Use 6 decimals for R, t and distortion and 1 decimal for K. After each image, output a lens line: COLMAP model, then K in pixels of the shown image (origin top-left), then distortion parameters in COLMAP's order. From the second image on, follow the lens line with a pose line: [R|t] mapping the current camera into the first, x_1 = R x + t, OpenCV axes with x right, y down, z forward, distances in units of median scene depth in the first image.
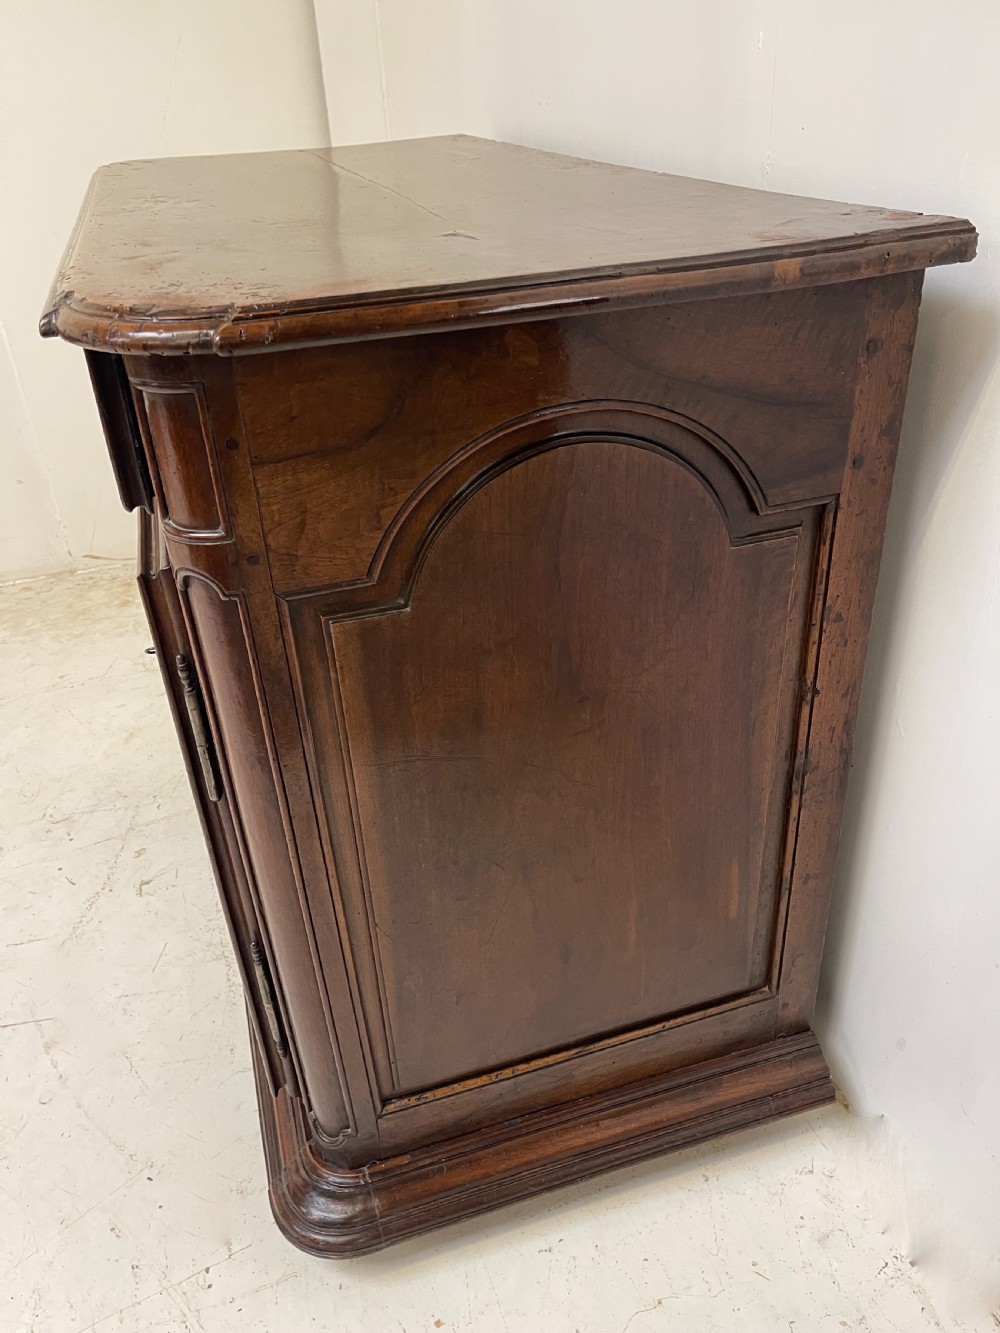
lens RADIAL K [[1019.4, 0, 506.2], [0, 1019.4, 669.2], [0, 0, 1]] dist [0.013725, -0.003484]
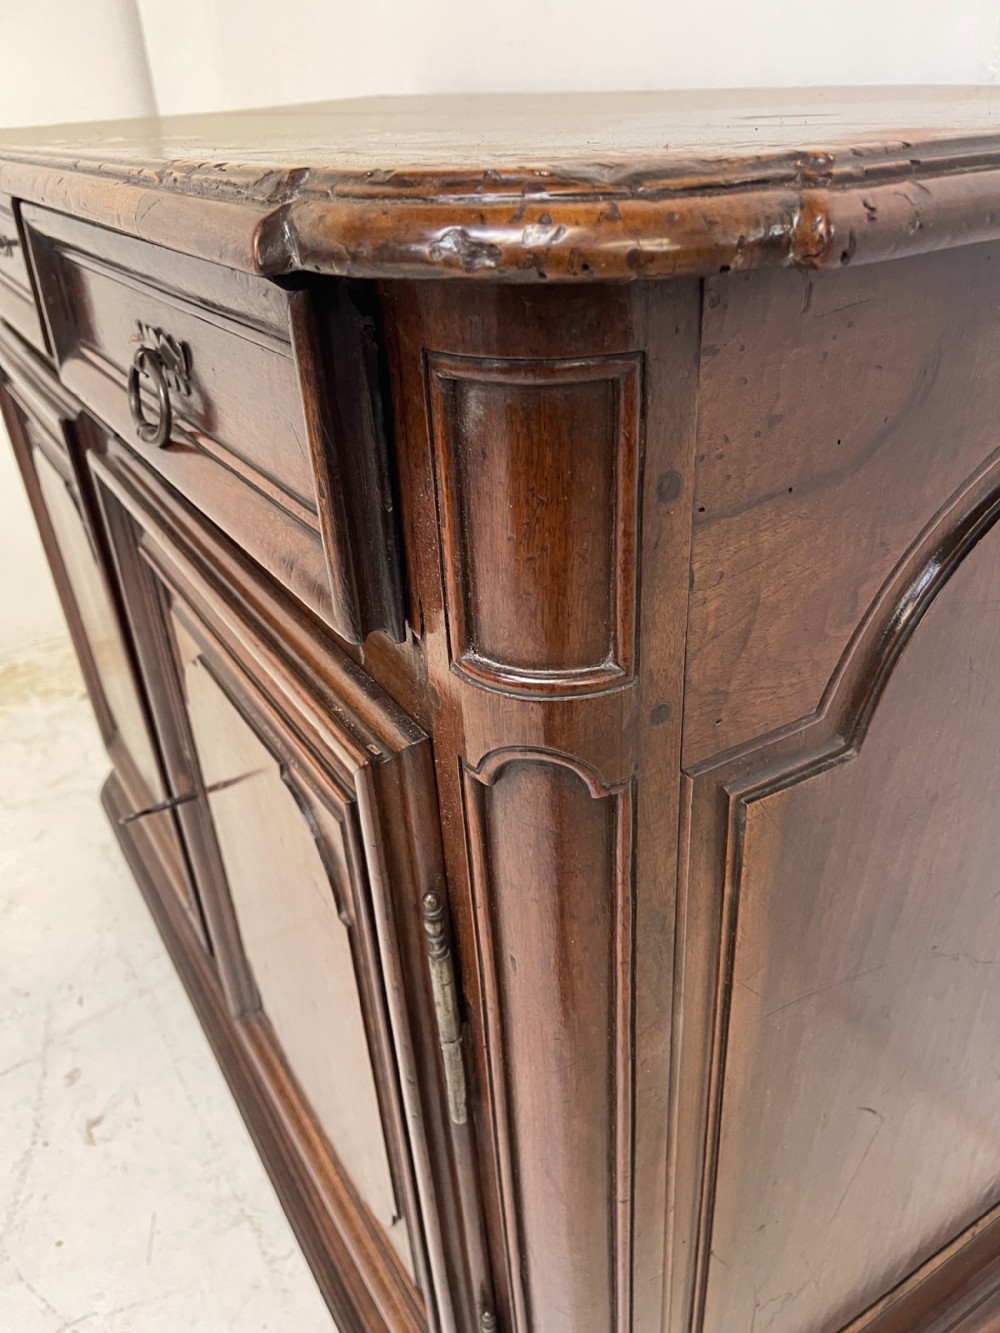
lens RADIAL K [[1019.4, 0, 495.0], [0, 1019.4, 664.8], [0, 0, 1]] dist [0.013725, -0.003484]
pose [[0.971388, -0.125580, 0.201584, -0.422529], [0.131913, 0.991093, -0.018246, -0.131779], [-0.197497, 0.044315, 0.979301, 0.524834]]
